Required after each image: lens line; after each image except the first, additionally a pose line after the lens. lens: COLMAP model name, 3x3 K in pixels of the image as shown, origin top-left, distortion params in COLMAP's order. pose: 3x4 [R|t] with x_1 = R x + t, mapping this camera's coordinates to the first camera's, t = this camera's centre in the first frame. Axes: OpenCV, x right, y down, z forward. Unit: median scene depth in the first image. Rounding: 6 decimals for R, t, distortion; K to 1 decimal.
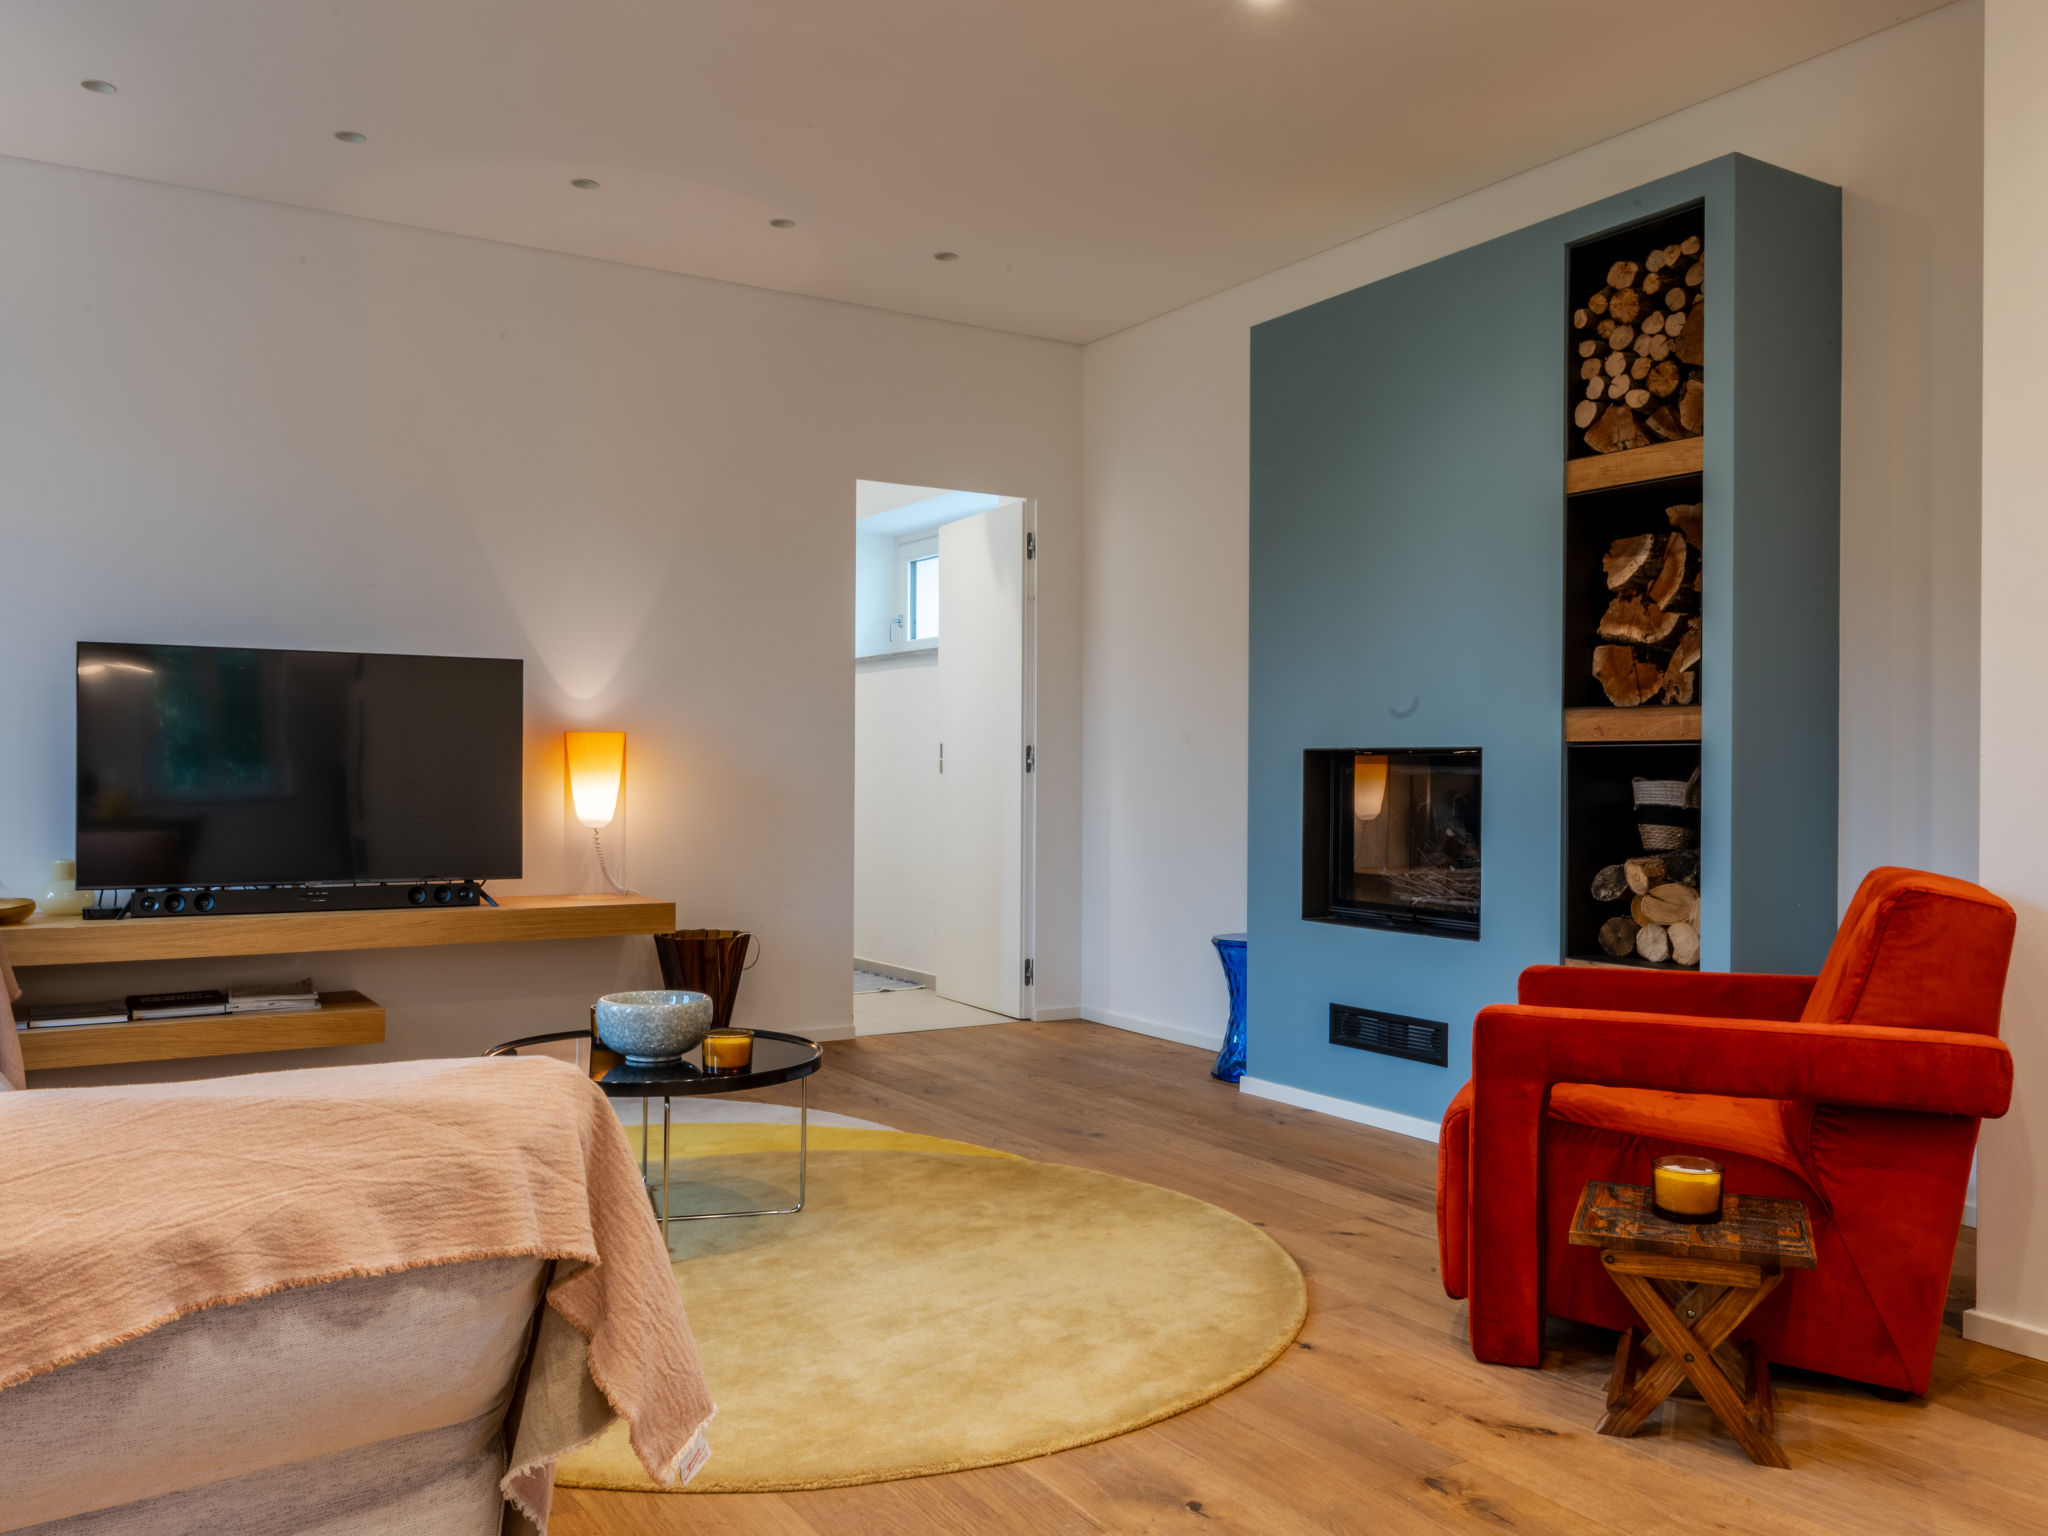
lens RADIAL K [[1594.2, 0, 969.6], [0, 1594.2, 775.4], [0, 0, 1]] dist [0.006712, 0.003104]
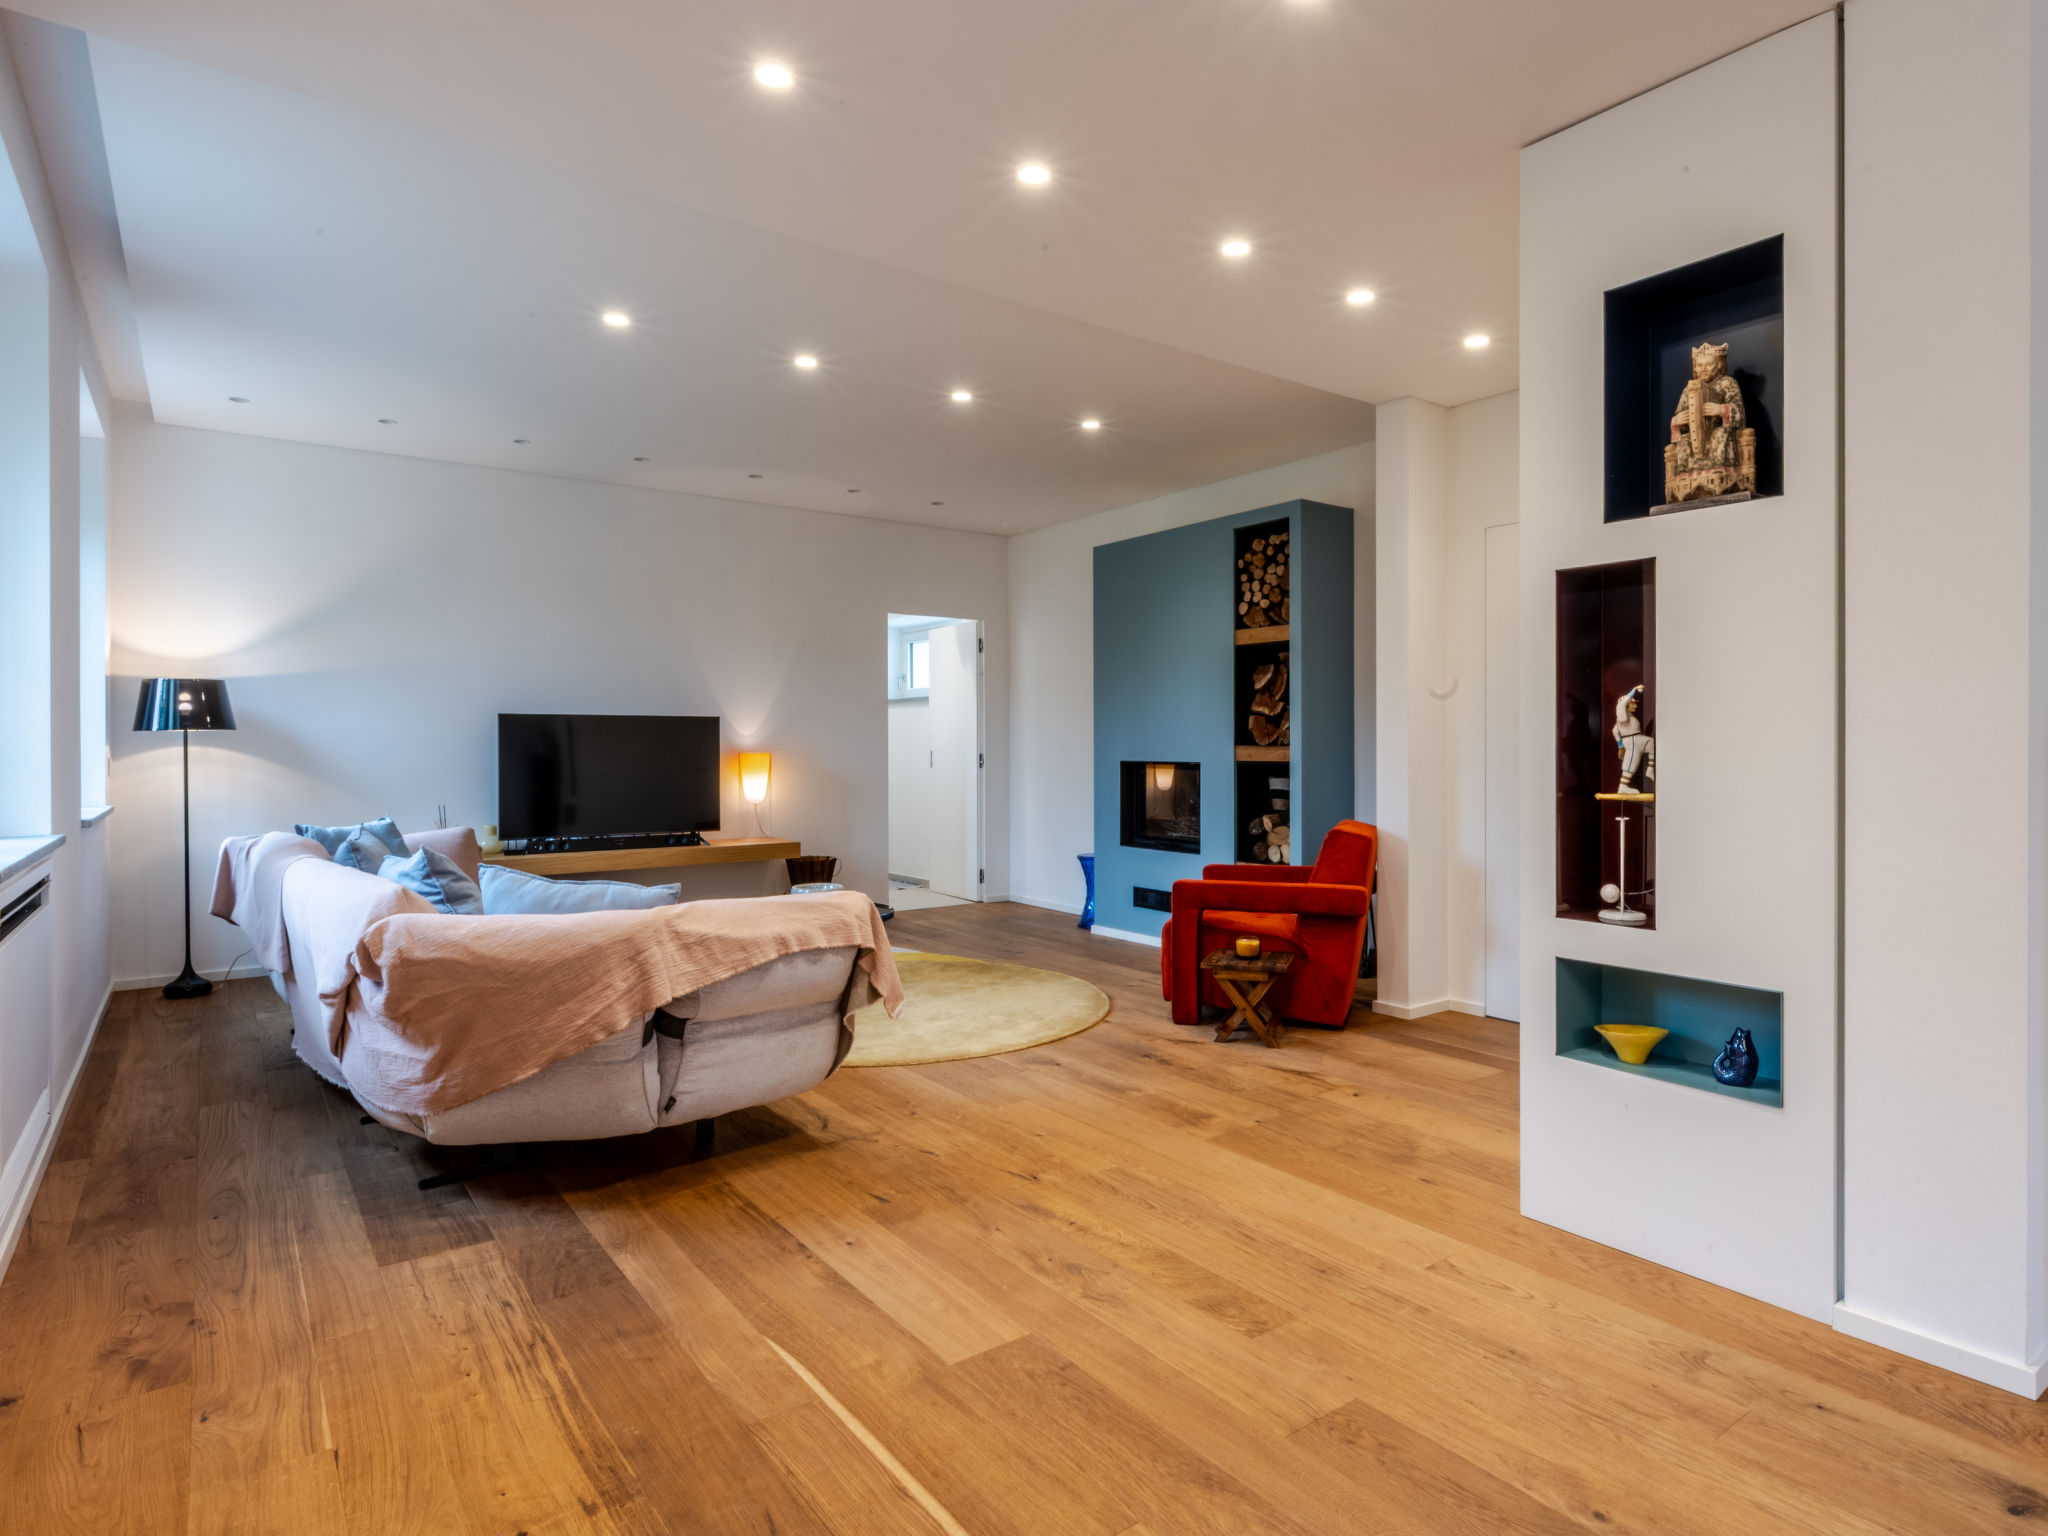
lens RADIAL K [[1119.7, 0, 1027.2], [0, 1119.7, 750.5], [0, 0, 1]] dist [-0.000298, -0.000457]
pose [[0.995960, -0.008636, 0.089381, -0.041419], [0.008316, 0.999958, 0.003951, -0.044246], [-0.089411, -0.003192, 0.995990, -0.487793]]
